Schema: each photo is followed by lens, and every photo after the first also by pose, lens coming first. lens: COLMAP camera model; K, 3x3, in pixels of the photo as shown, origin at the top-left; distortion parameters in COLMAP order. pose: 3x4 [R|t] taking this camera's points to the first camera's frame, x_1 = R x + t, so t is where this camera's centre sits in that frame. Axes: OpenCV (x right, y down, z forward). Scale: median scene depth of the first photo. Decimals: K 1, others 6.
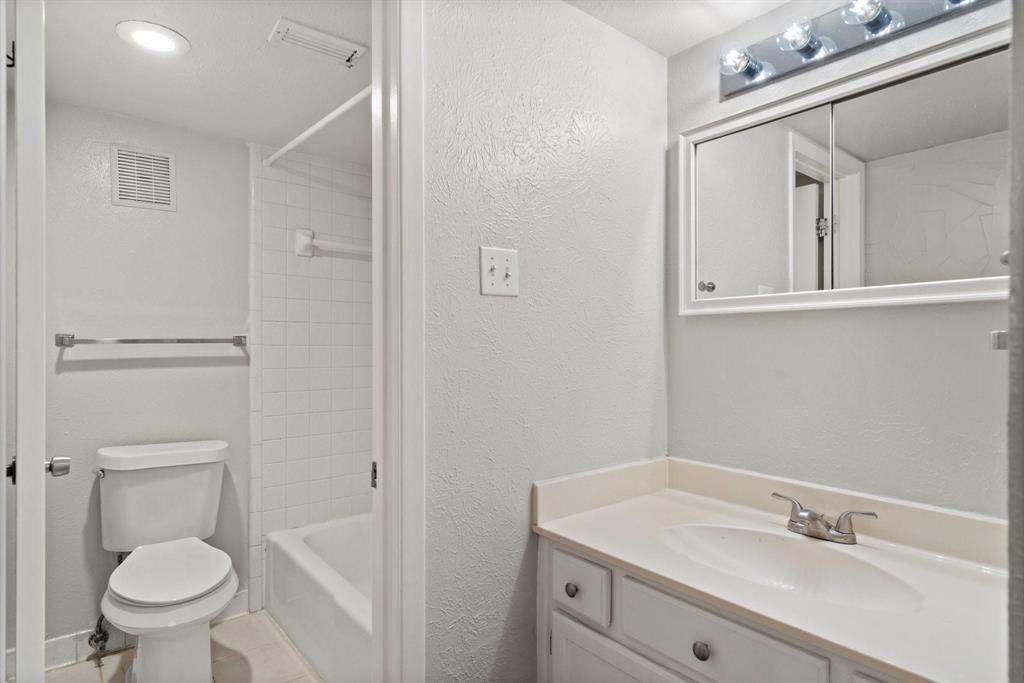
lens RADIAL K [[567.6, 0, 509.5], [0, 567.6, 353.6], [0, 0, 1]] dist [0.001892, 0.000726]
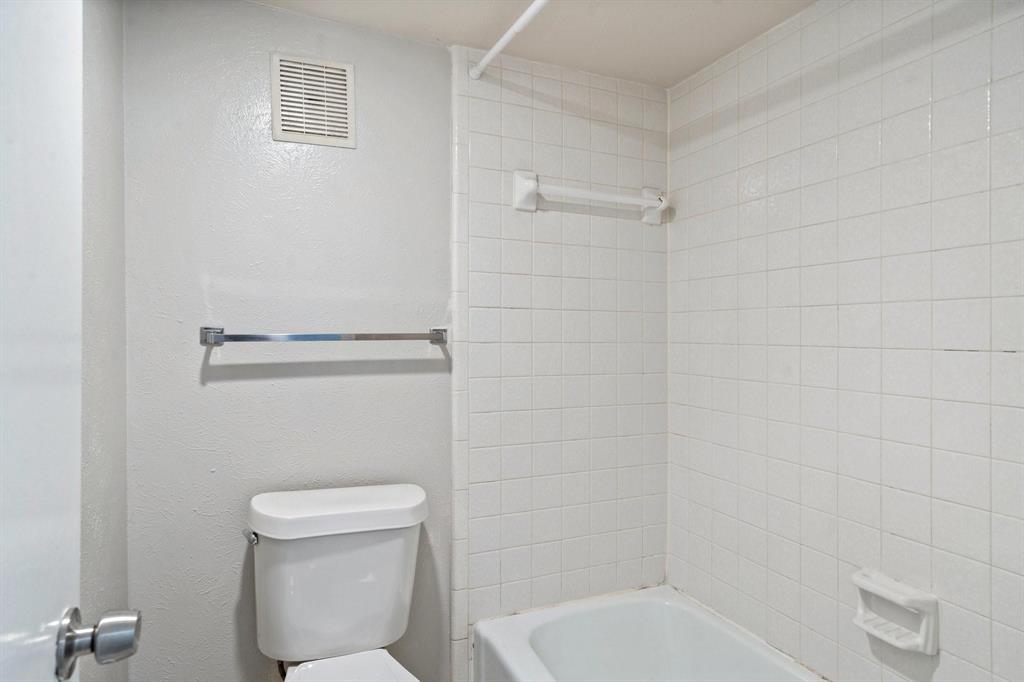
lens RADIAL K [[567.6, 0, 509.5], [0, 567.6, 353.1], [0, 0, 1]] dist [0.001892, 0.000726]
pose [[0.966458, 0.003822, -0.256795, -0.218163], [-0.002213, 0.999976, 0.006554, -0.006991], [0.256814, -0.005766, 0.966444, 0.364104]]
